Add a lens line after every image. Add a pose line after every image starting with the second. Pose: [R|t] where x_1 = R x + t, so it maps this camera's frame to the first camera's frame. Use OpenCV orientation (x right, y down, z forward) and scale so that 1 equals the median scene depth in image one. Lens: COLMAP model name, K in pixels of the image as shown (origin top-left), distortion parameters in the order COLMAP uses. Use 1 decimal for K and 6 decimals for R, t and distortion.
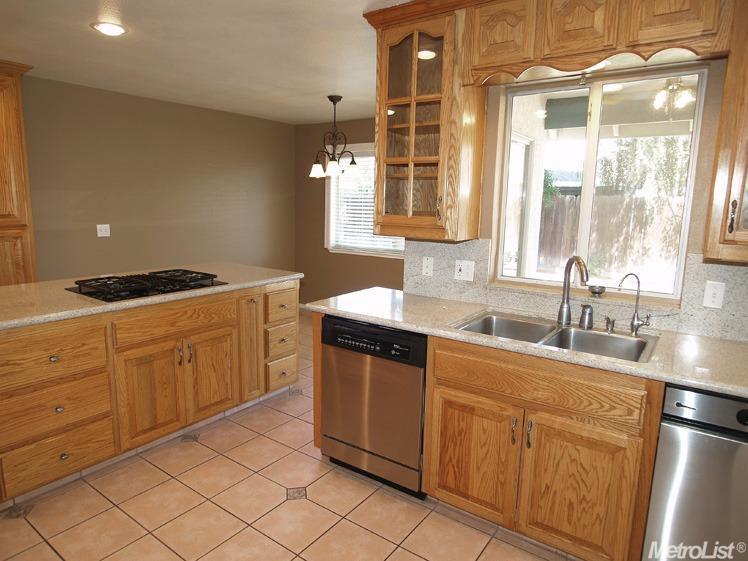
lens RADIAL K [[471.9, 0, 374.2], [0, 471.9, 279.2], [0, 0, 1]] dist [-0.029418, 0.000909]
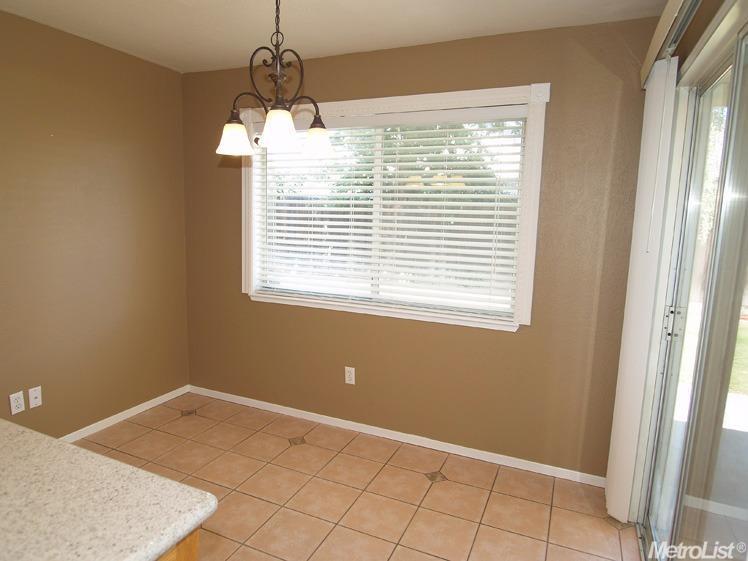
lens RADIAL K [[471.9, 0, 372.0], [0, 471.9, 282.6], [0, 0, 1]] dist [-0.029418, 0.000909]
pose [[0.978153, -0.021935, 0.206725, -0.108422], [0.025073, 0.999607, -0.012573, -0.105044], [-0.206368, 0.017482, 0.978318, 0.662069]]
